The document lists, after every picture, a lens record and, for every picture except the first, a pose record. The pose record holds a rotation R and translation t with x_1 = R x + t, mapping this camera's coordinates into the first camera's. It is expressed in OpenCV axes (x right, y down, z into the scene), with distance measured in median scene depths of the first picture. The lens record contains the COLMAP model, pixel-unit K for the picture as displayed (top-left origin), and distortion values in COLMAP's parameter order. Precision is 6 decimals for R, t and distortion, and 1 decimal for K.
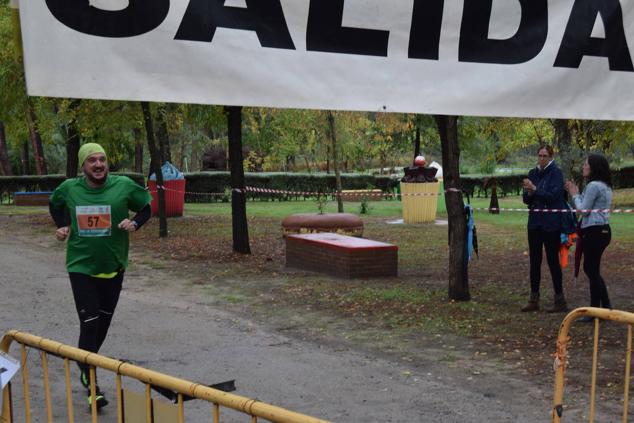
lens RADIAL K [[1138.2, 0, 324.4], [0, 1138.2, 222.3], [0, 0, 1]] dist [0.003900, 0.000000]
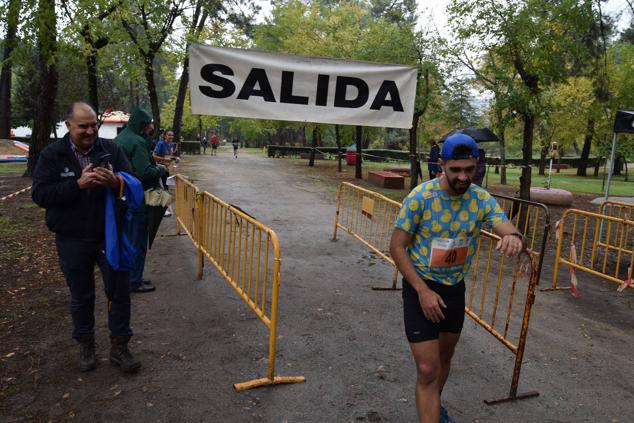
lens RADIAL K [[501.3, 0, 323.1], [0, 501.3, 222.9], [0, 0, 1]] dist [-0.102235, 0.042260]
pose [[0.959895, 0.087242, -0.266439, 0.451468], [-0.060832, 0.992522, 0.105831, 0.033105], [0.273679, -0.085379, 0.958024, -0.346935]]
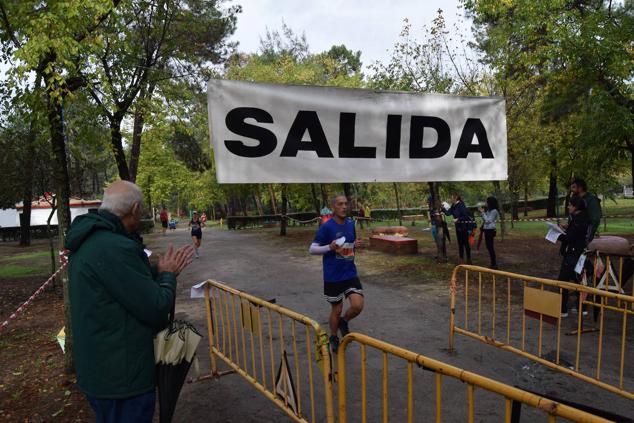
lens RADIAL K [[501.3, 0, 317.5], [0, 501.3, 213.4], [0, 0, 1]] dist [-0.102235, 0.042260]
pose [[0.983997, -0.040780, -0.173456, 0.097351], [0.034353, 0.998613, -0.039892, 0.002206], [0.174842, 0.033294, 0.984033, -0.011875]]
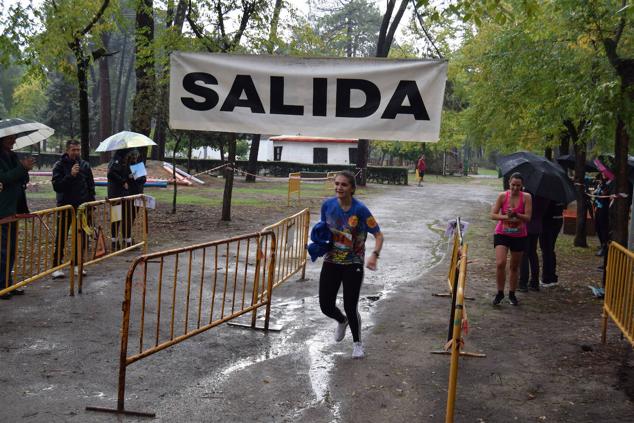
lens RADIAL K [[735.3, 0, 319.9], [0, 735.3, 216.1], [0, 0, 1]] dist [-0.053094, 0.000000]
pose [[0.736610, 0.078098, -0.671793, 1.125196], [-0.086563, 0.996028, 0.020876, 0.045943], [0.670755, 0.042775, 0.740445, -0.219340]]
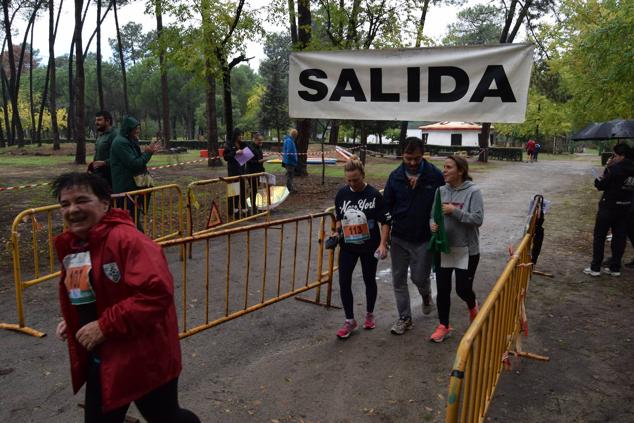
lens RADIAL K [[501.3, 0, 315.0], [0, 501.3, 214.7], [0, 0, 1]] dist [-0.102235, 0.042260]
pose [[0.514046, 0.134063, -0.847221, 0.973258], [-0.079223, 0.990909, 0.108732, 0.022385], [0.854096, 0.011226, 0.519994, 0.114026]]
